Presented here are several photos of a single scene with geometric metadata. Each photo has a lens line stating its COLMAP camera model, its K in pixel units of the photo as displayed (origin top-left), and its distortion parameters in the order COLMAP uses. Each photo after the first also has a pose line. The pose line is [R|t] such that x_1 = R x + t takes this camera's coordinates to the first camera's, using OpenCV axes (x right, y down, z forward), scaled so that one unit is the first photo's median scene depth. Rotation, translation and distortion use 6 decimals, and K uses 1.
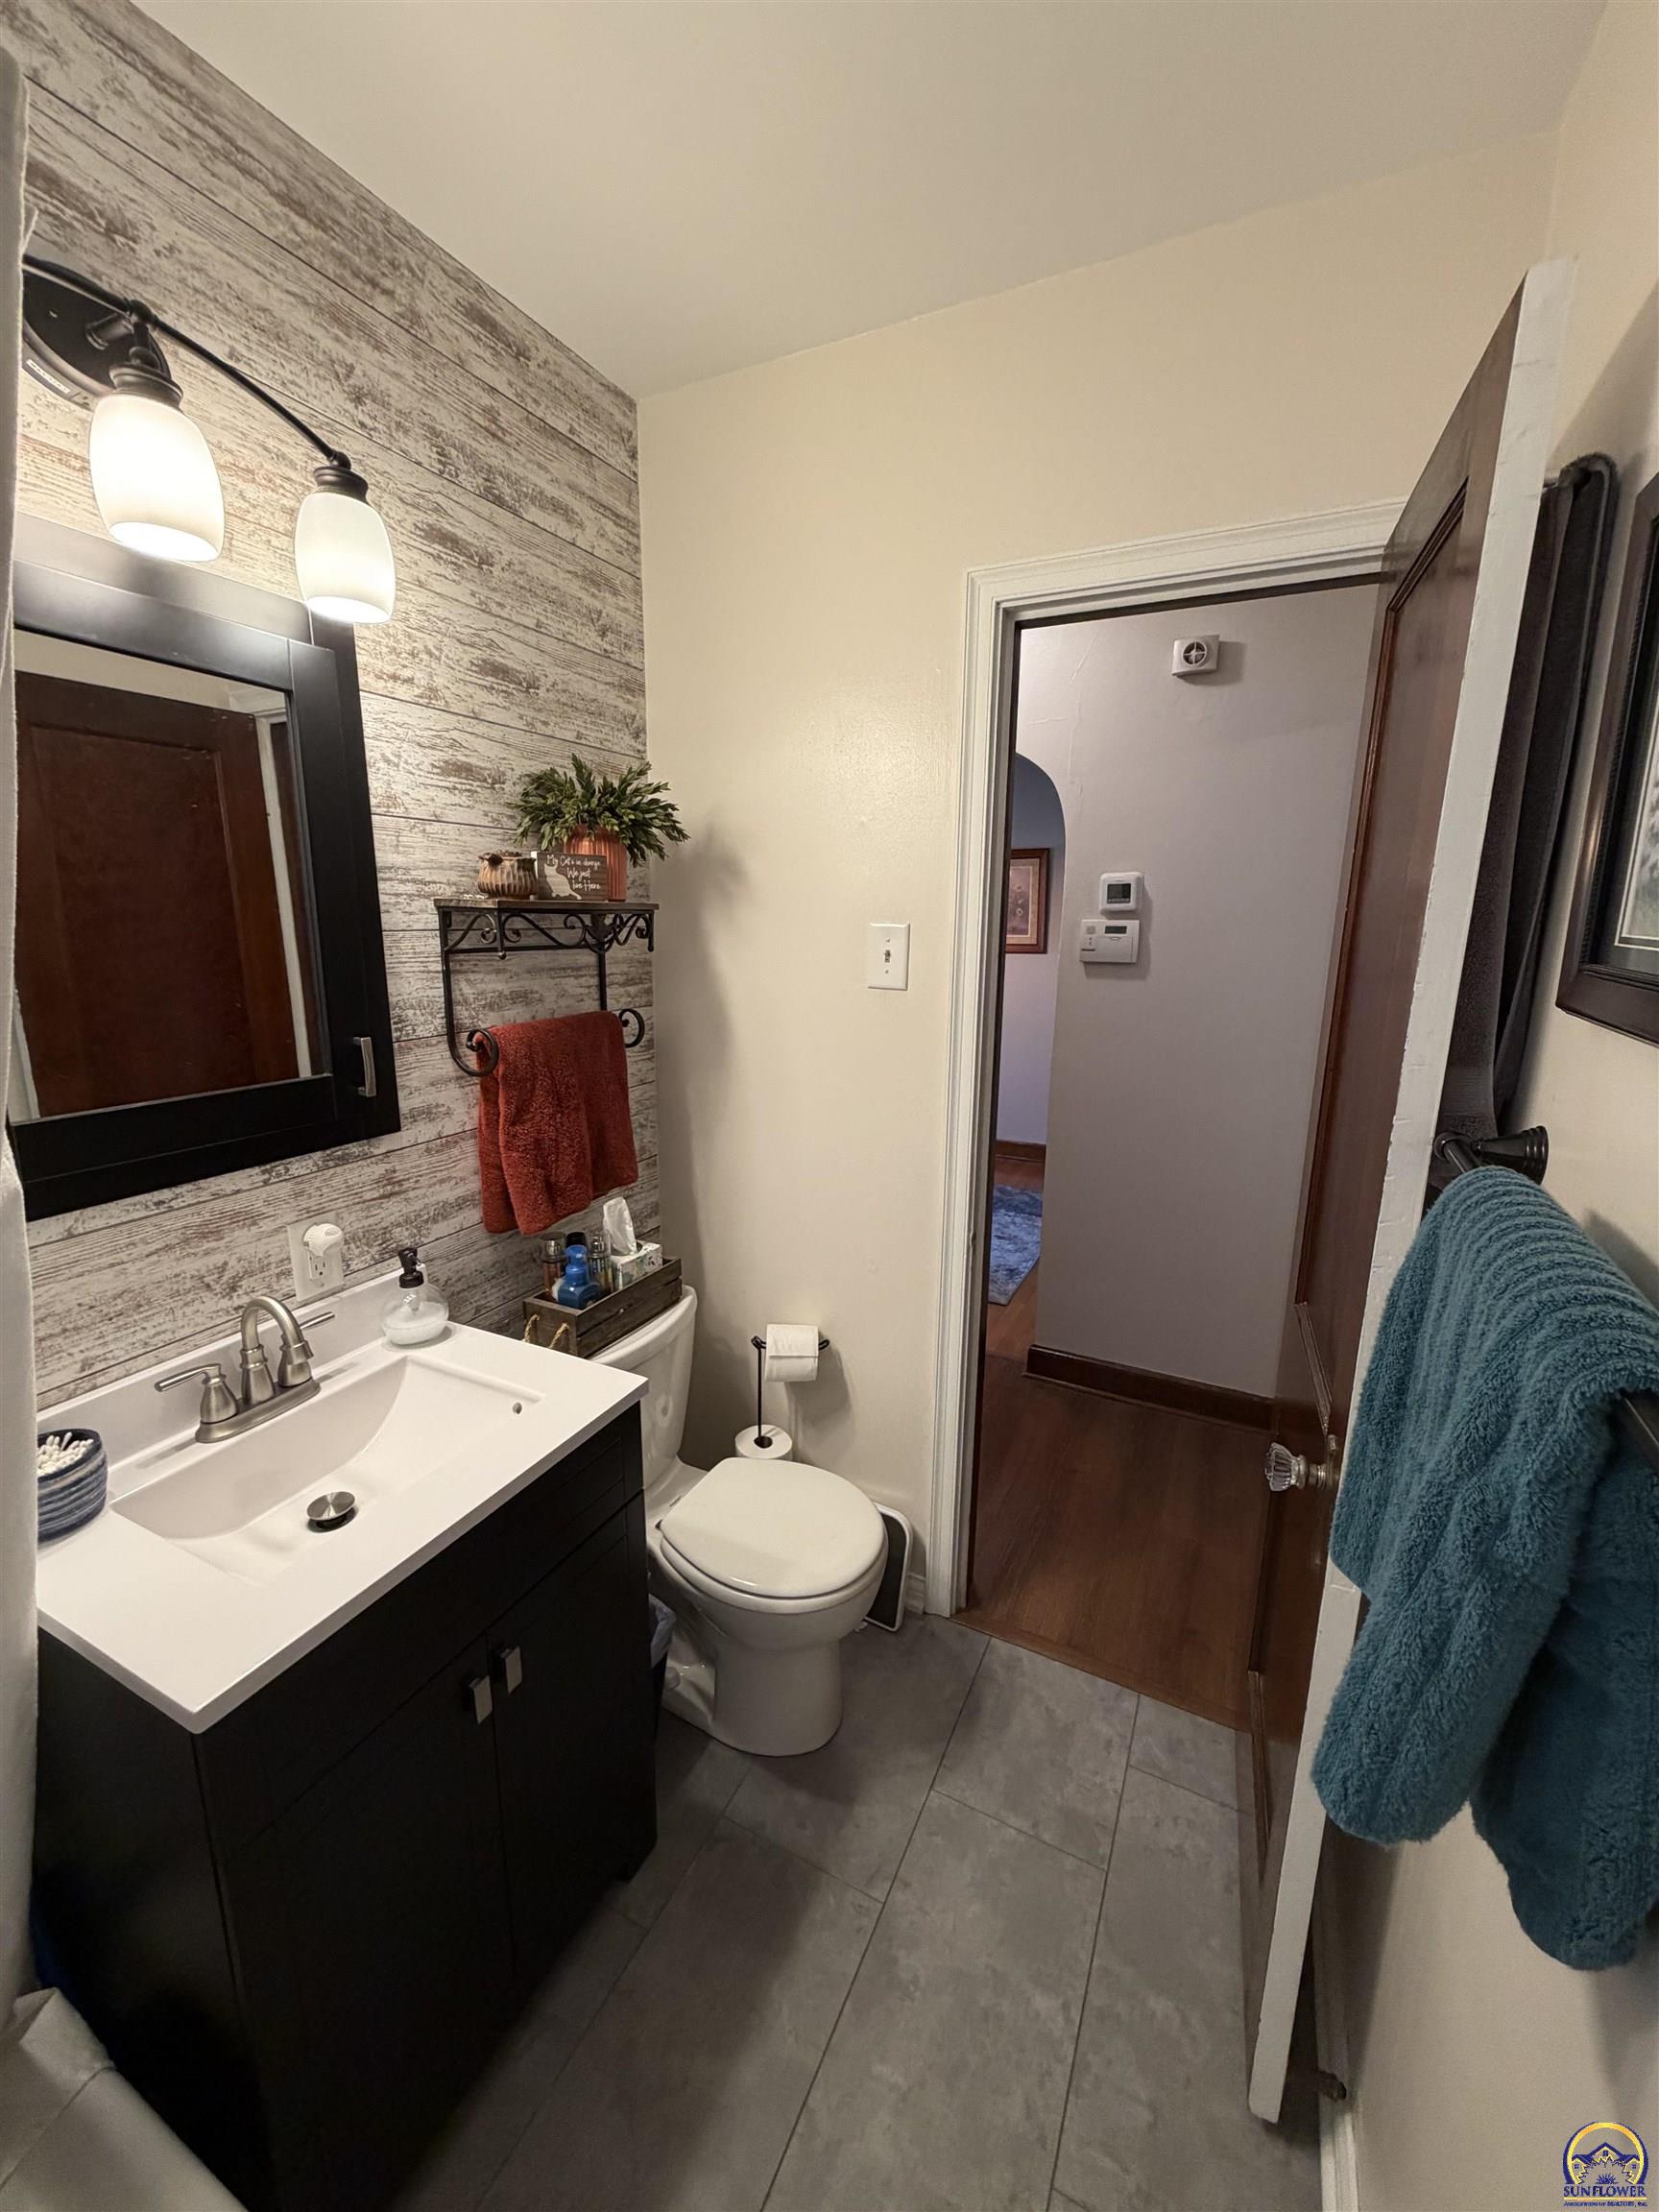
lens RADIAL K [[881.8, 0, 830.3], [0, 881.8, 1100.5], [0, 0, 1]] dist [0.000349, -0.000539]
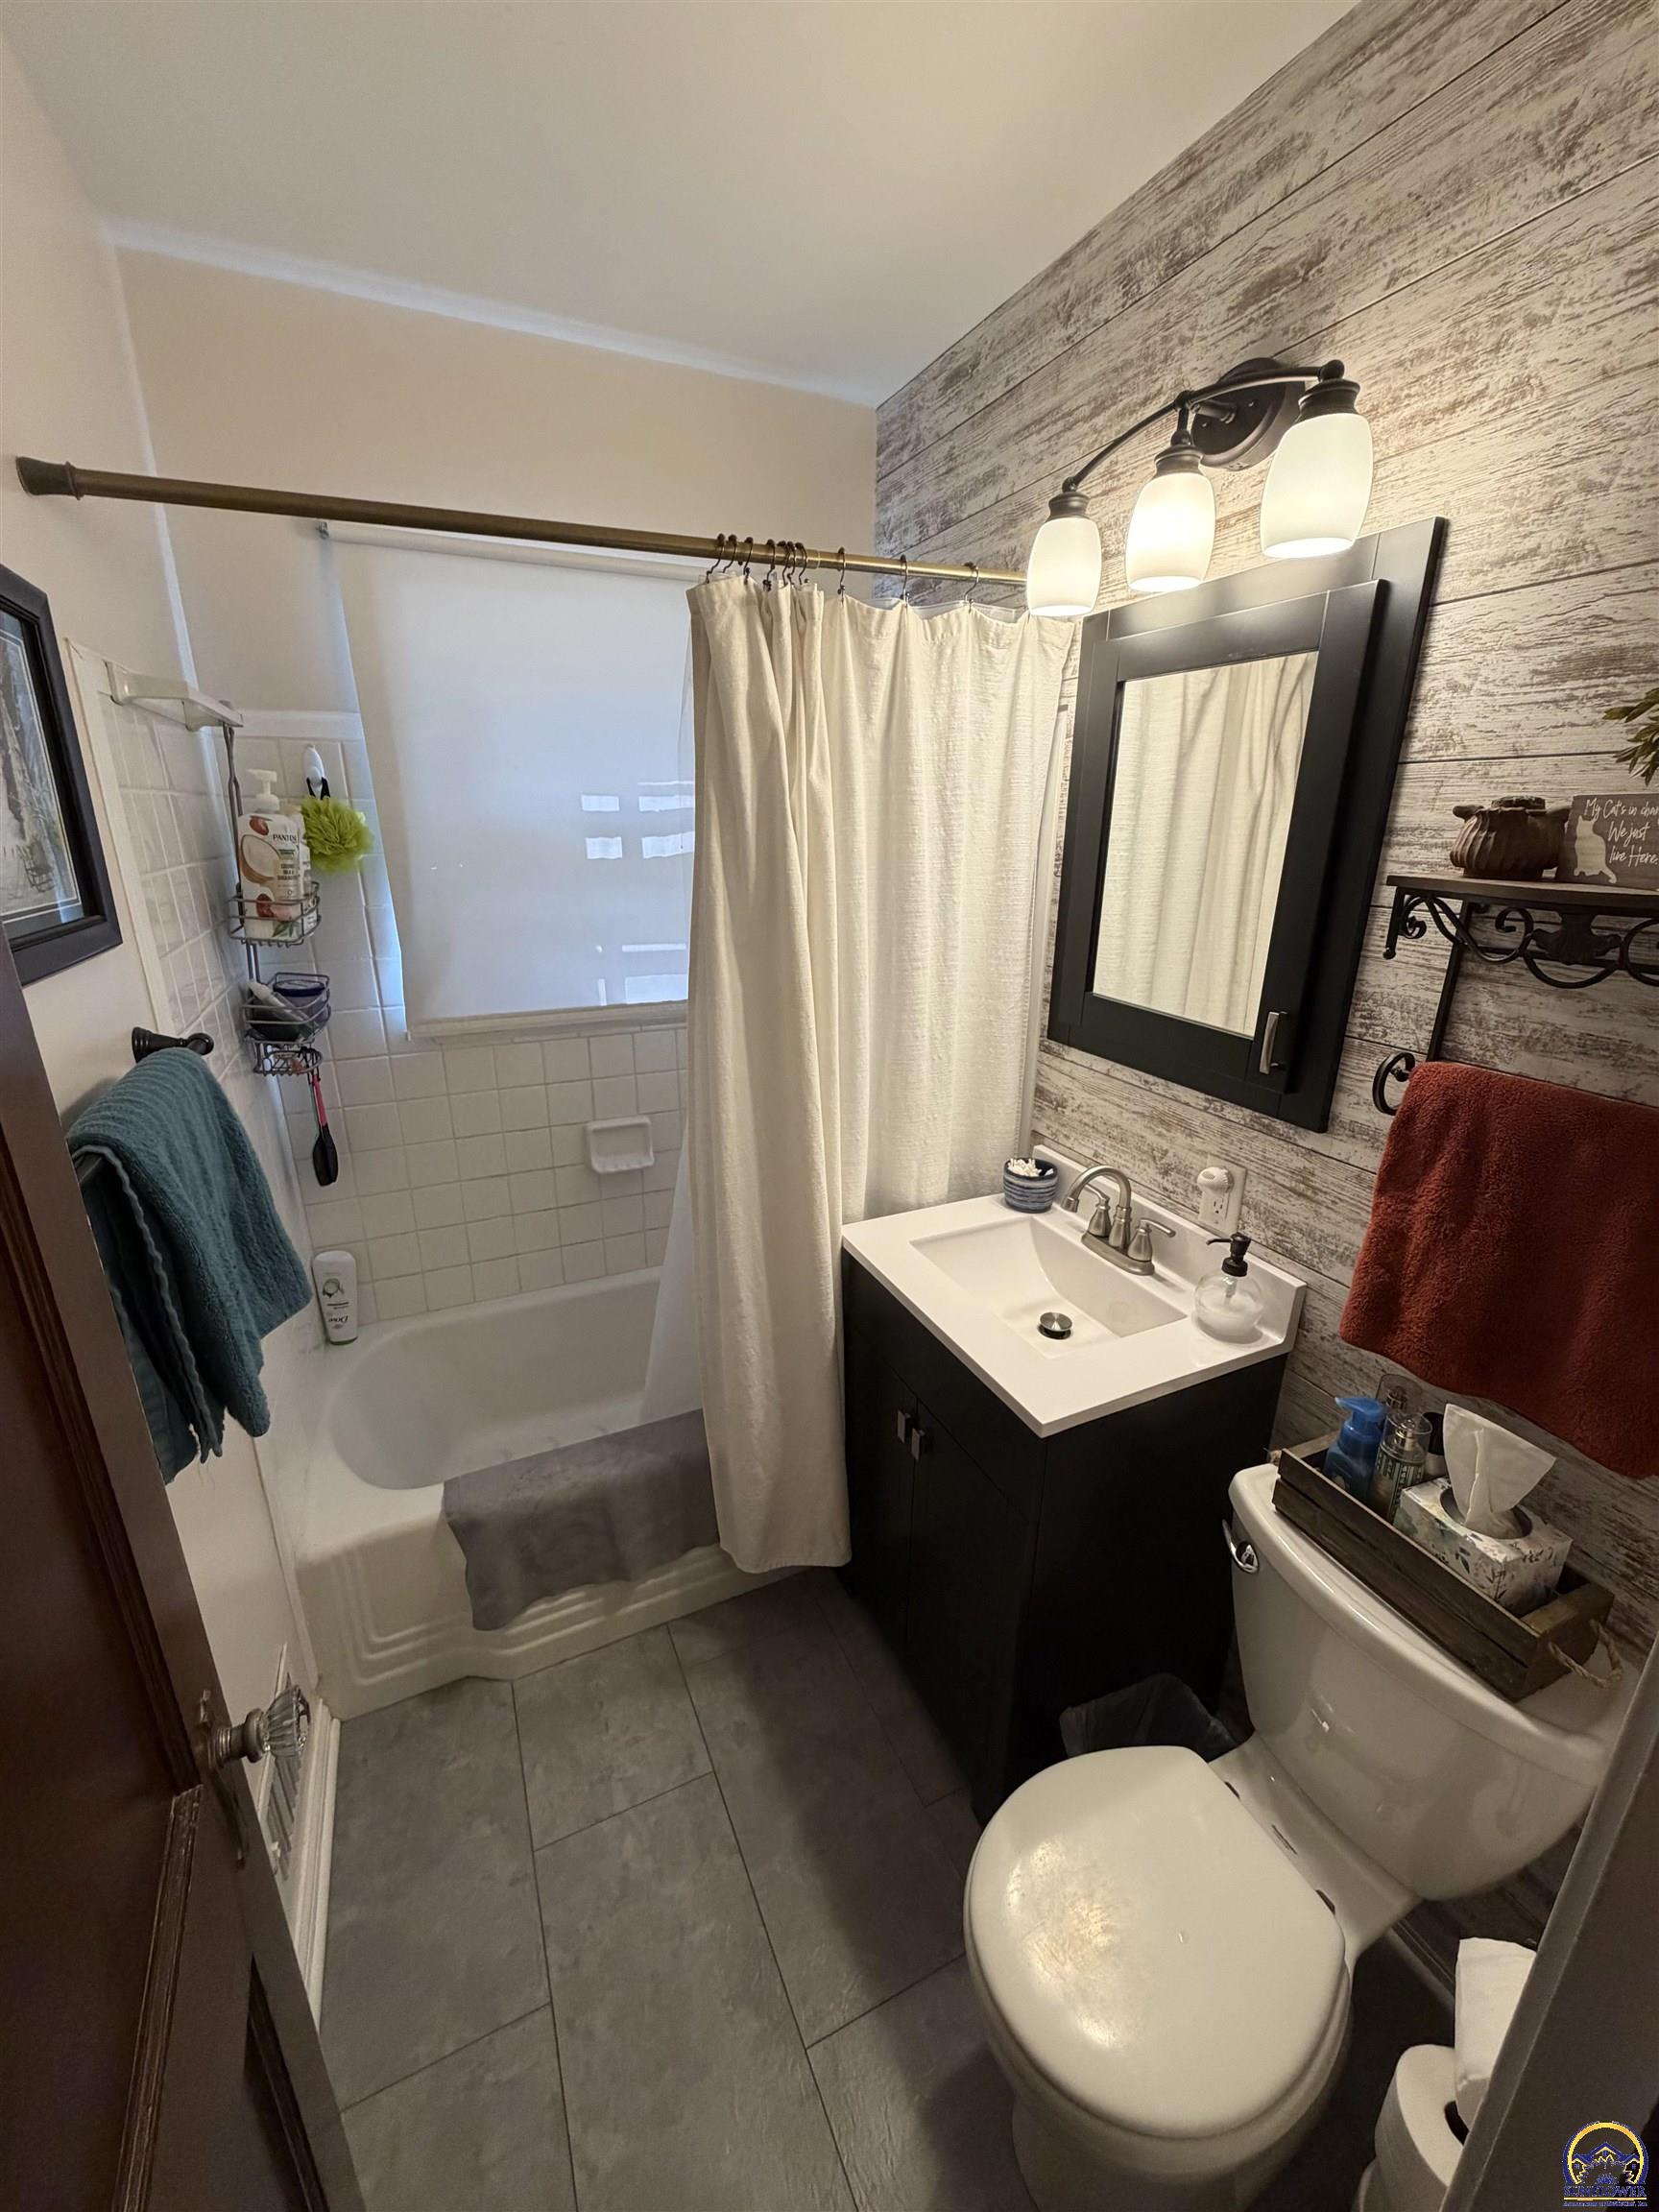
lens RADIAL K [[881.8, 0, 829.9], [0, 881.8, 1102.2], [0, 0, 1]] dist [0.000349, -0.000539]
pose [[-0.629490, 0.228494, -0.742653, 0.476883], [-0.172467, 0.890854, 0.420279, -0.285768], [0.757627, 0.392644, -0.521376, 1.103660]]
